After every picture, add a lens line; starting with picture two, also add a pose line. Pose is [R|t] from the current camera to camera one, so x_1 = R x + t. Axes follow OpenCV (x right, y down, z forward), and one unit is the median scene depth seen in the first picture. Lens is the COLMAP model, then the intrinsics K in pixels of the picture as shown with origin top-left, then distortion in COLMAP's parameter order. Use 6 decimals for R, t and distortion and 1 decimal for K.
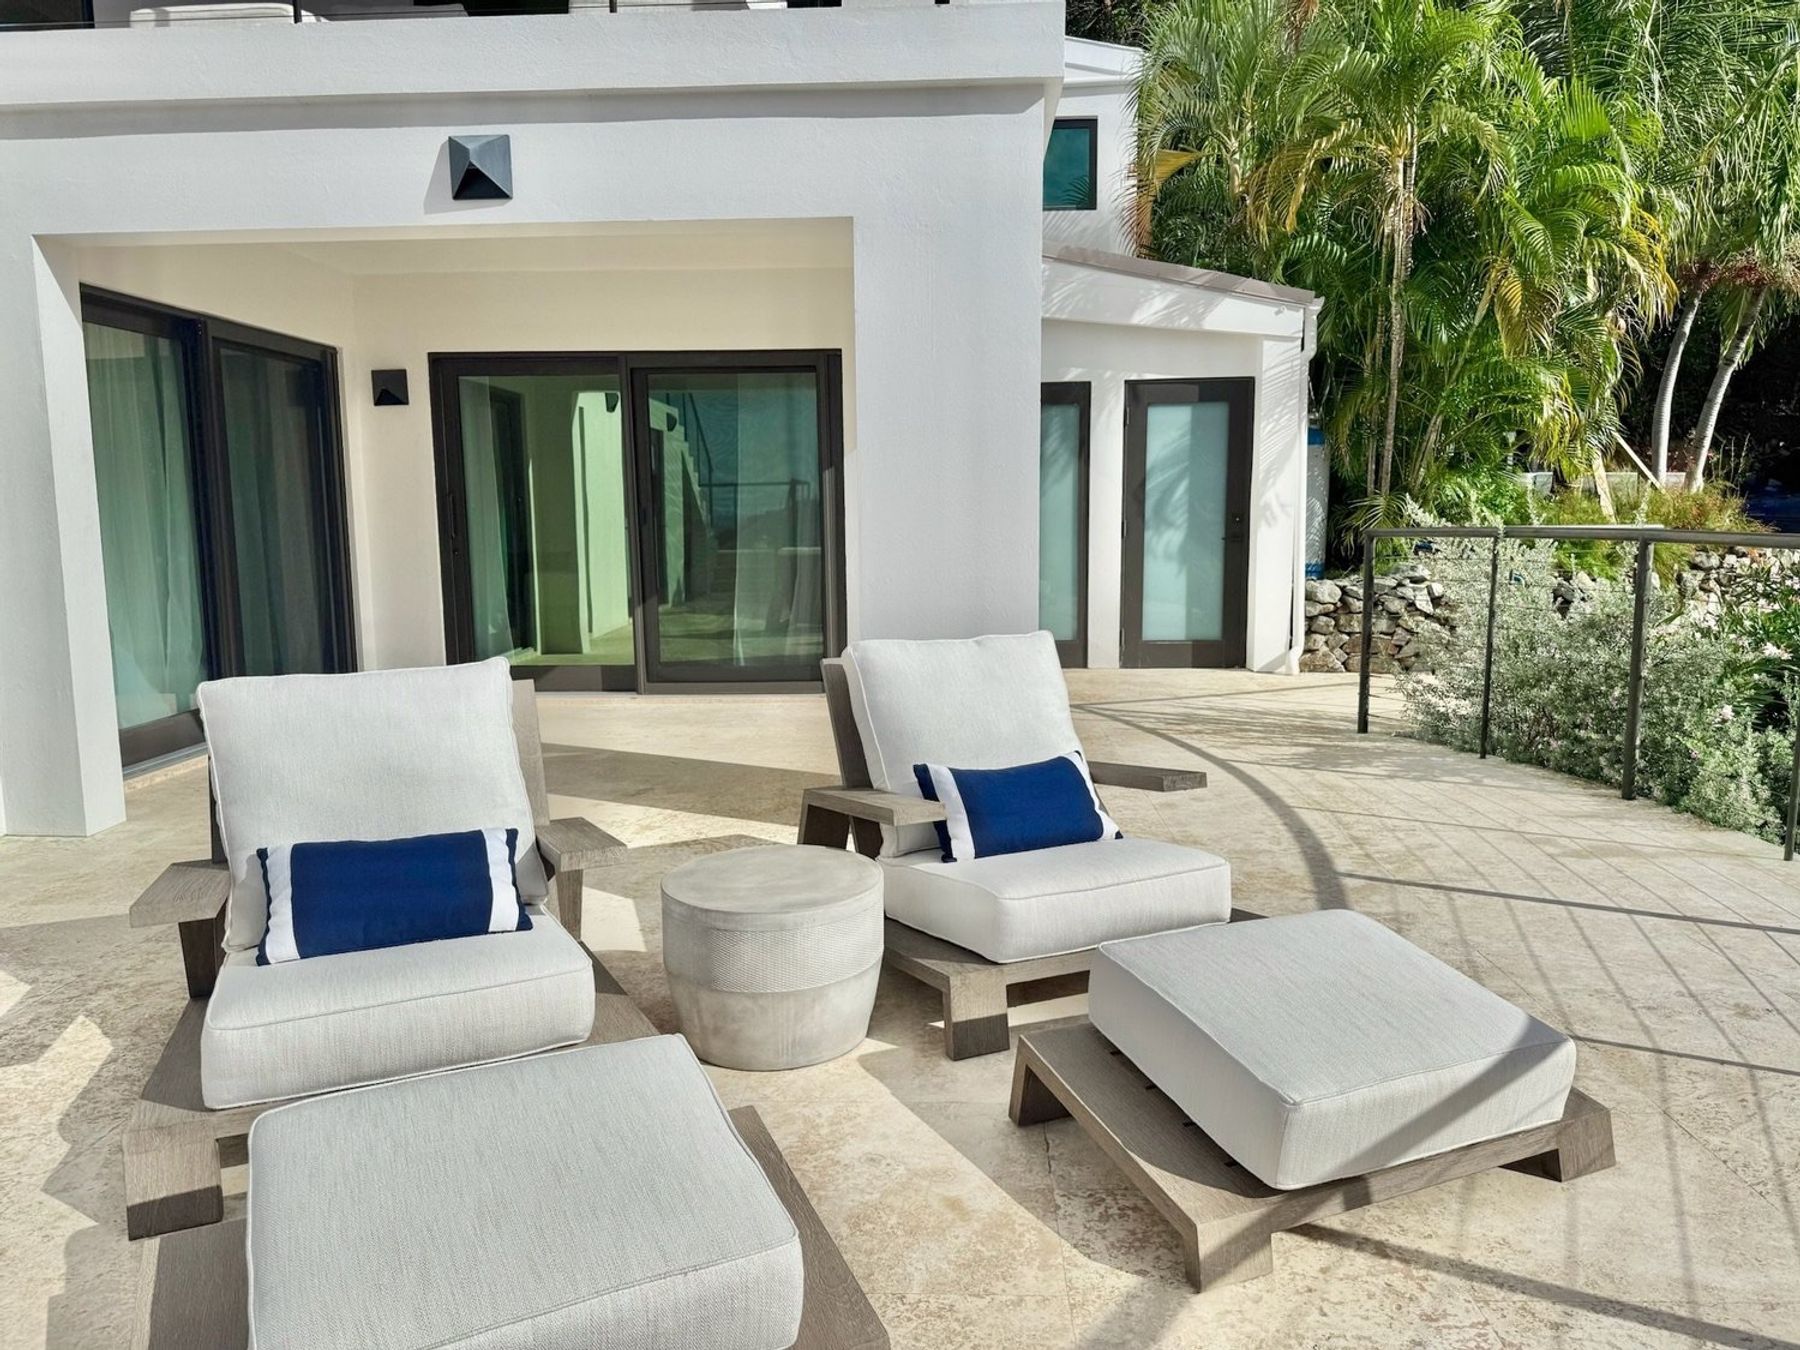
lens RADIAL K [[1295.6, 0, 900.0], [0, 1295.6, 675.0], [0, 0, 1]] dist [0.004444, 0.000991]
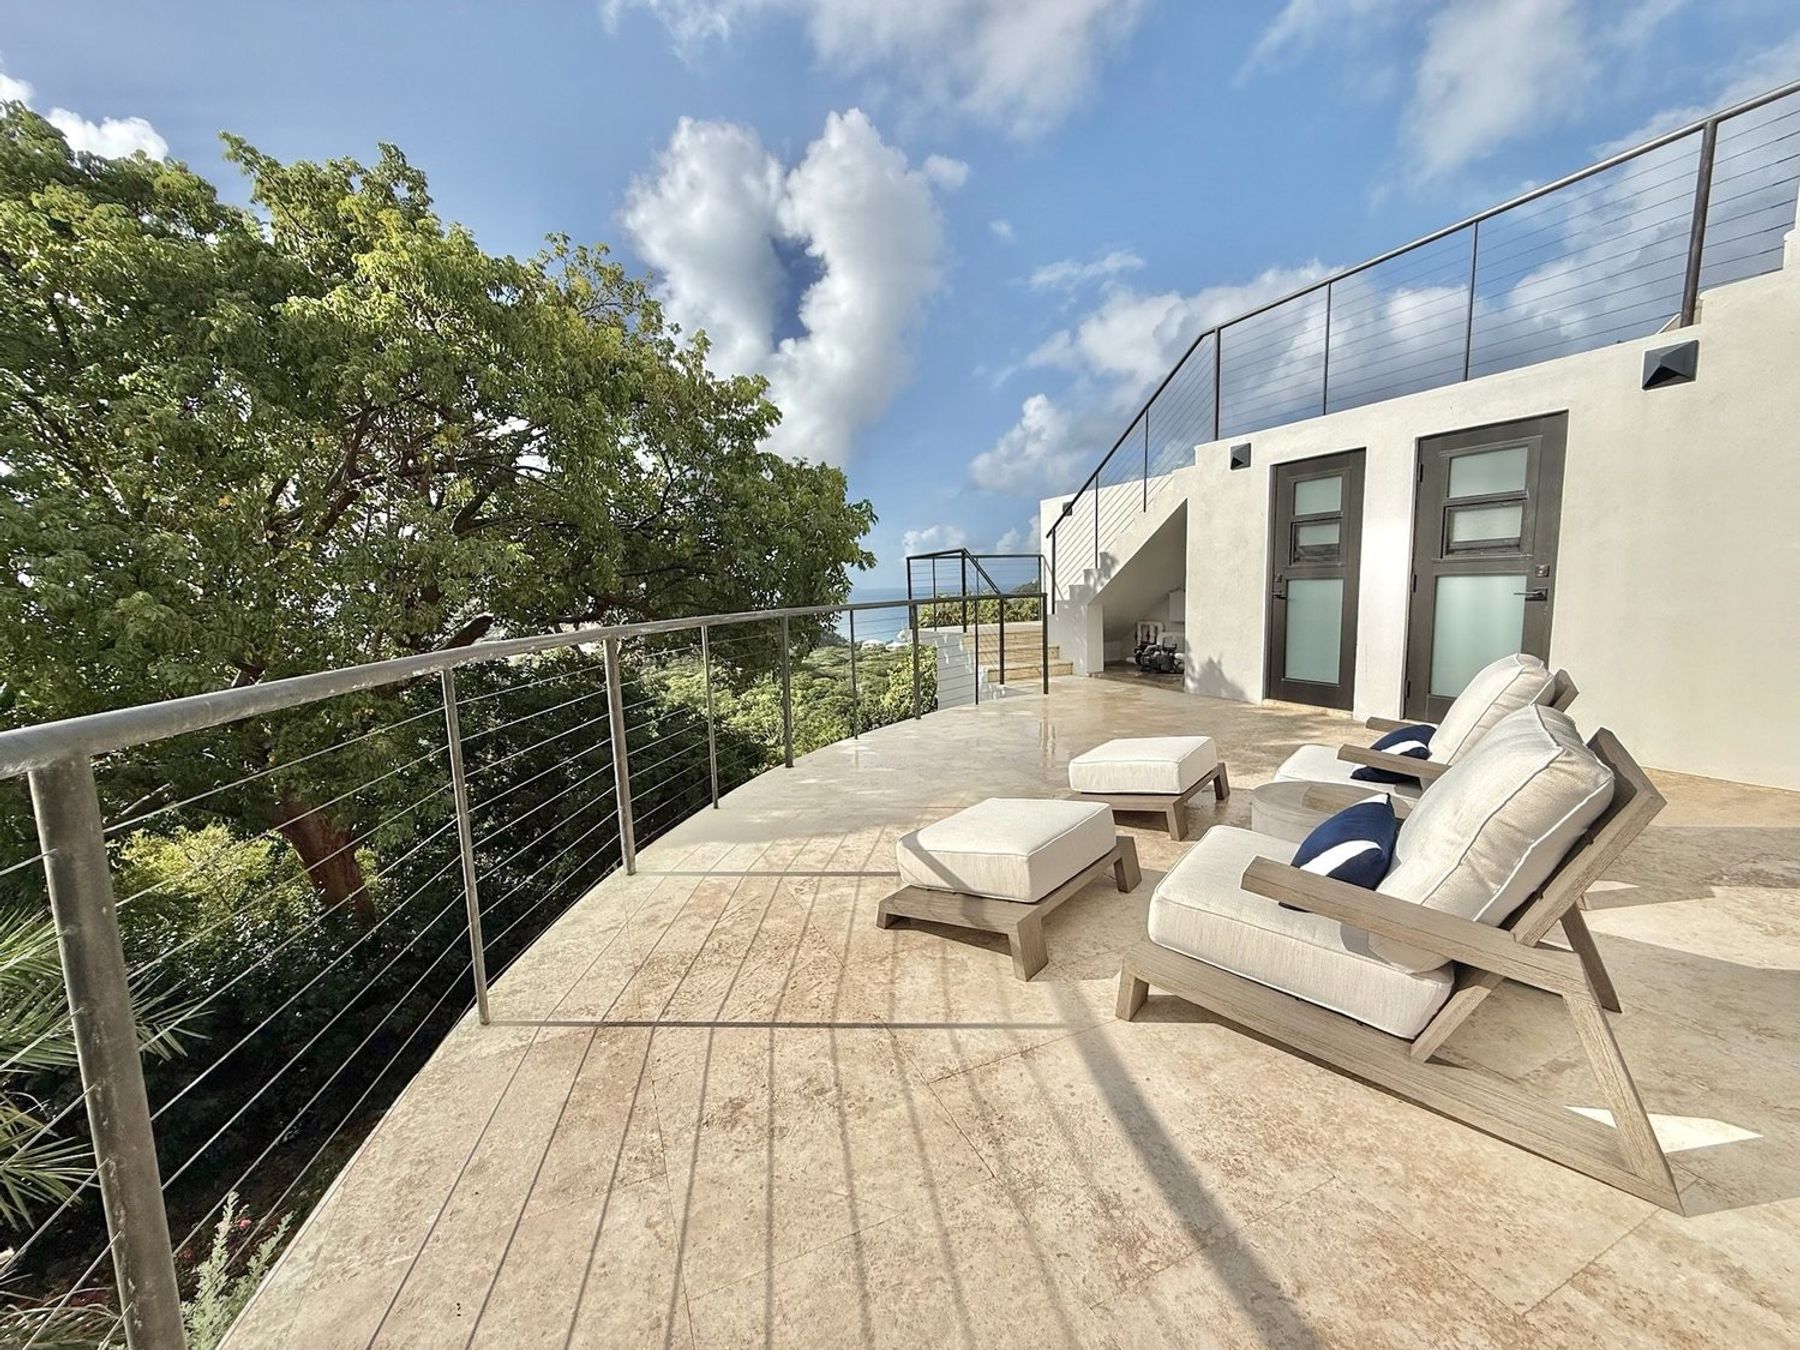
lens RADIAL K [[727.3, 0, 900.0], [0, 727.3, 675.0], [0, 0, 1]] dist [0.000027, -0.000001]
pose [[-0.896298, 0.088607, -0.434510, 0.744782], [-0.024247, 0.968576, 0.247533, -0.202865], [0.442789, 0.232399, -0.865984, 1.452025]]
